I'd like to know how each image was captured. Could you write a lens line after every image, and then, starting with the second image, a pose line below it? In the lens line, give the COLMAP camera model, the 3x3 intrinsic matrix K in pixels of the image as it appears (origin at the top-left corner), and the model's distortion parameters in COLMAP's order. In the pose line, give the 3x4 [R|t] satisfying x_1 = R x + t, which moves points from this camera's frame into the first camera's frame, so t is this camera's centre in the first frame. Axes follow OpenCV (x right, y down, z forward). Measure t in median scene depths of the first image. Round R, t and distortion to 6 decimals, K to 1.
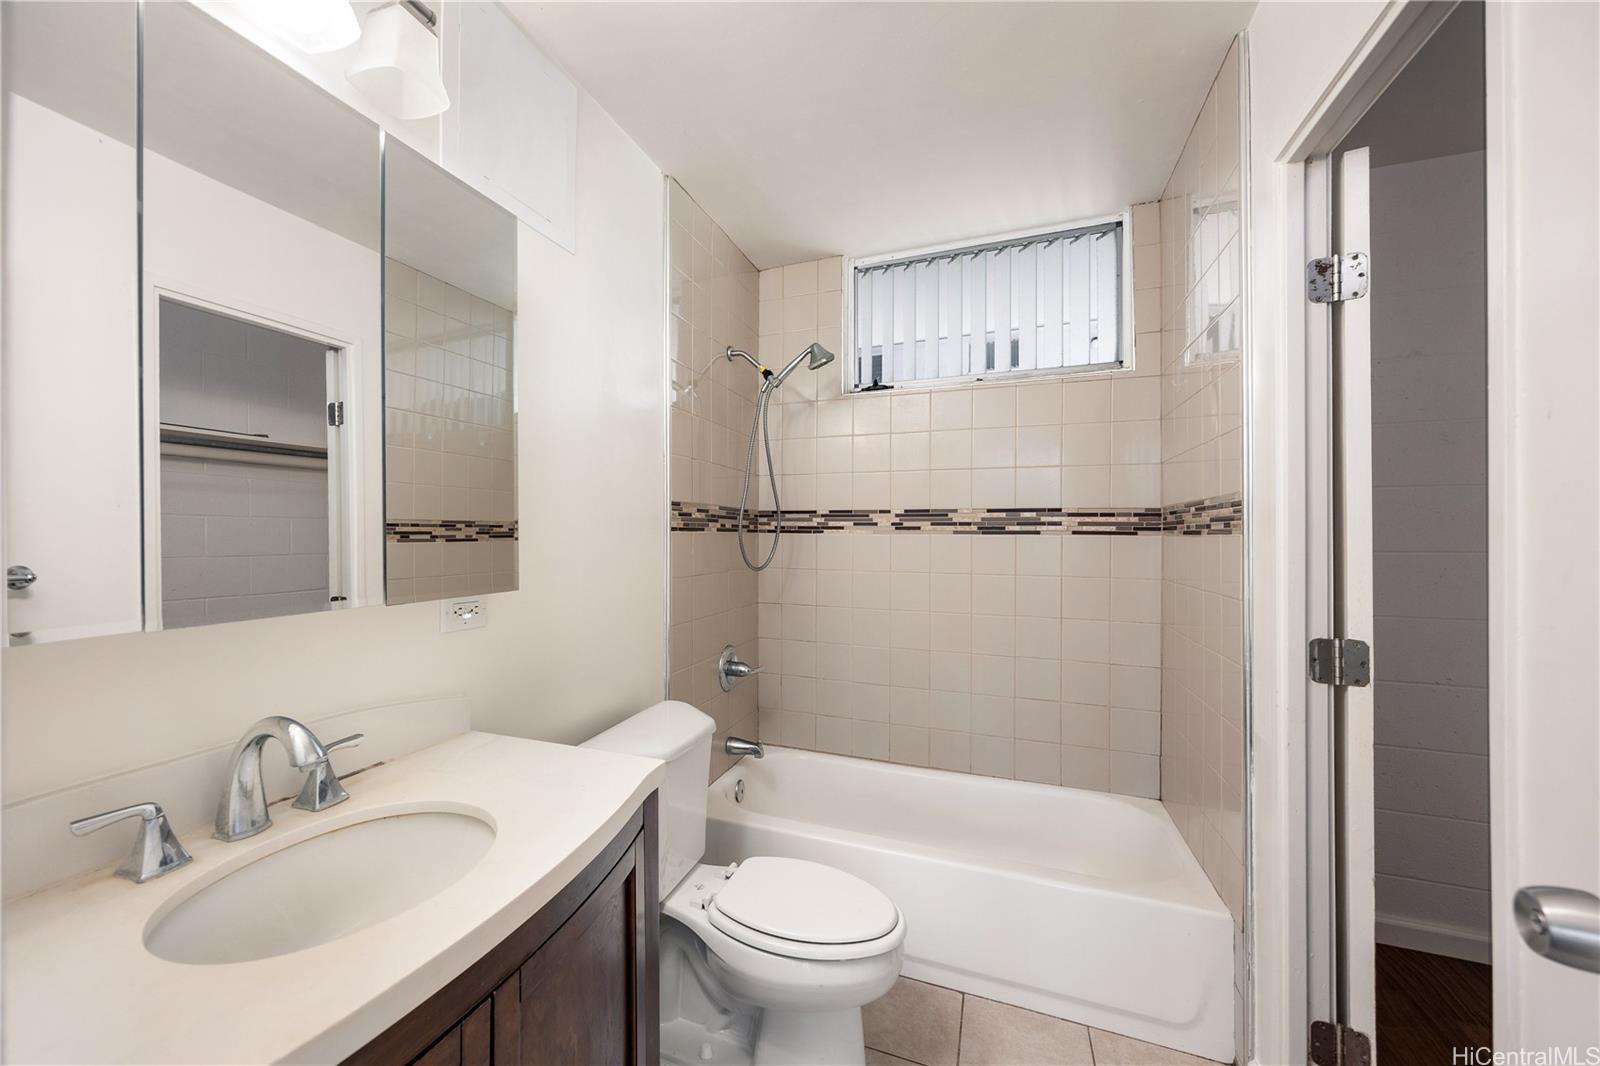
lens RADIAL K [[620.0, 0, 795.2], [0, 620.0, 532.6], [0, 0, 1]] dist [-0.002290, -0.000326]
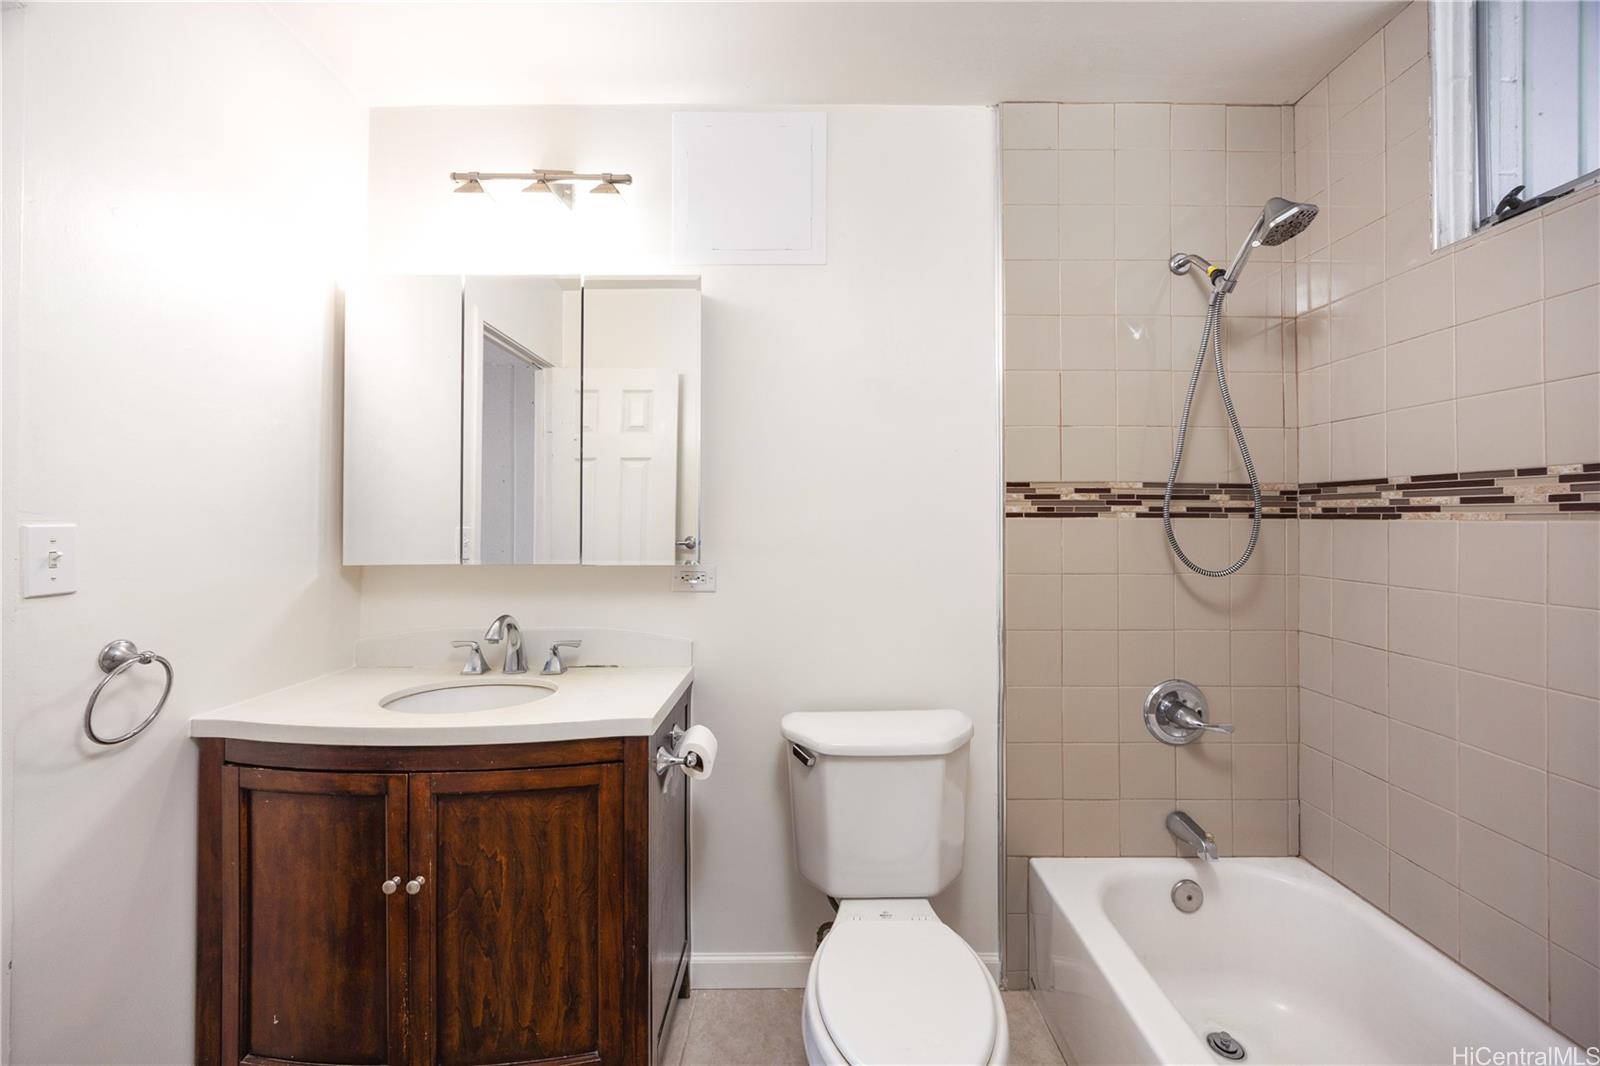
lens RADIAL K [[620.0, 0, 801.3], [0, 620.0, 523.4], [0, 0, 1]] dist [-0.002290, -0.000326]
pose [[0.364081, 0.004368, -0.931357, 0.376976], [0.002497, 0.999981, 0.005666, 0.000293], [0.931364, -0.004389, 0.364063, 0.331101]]
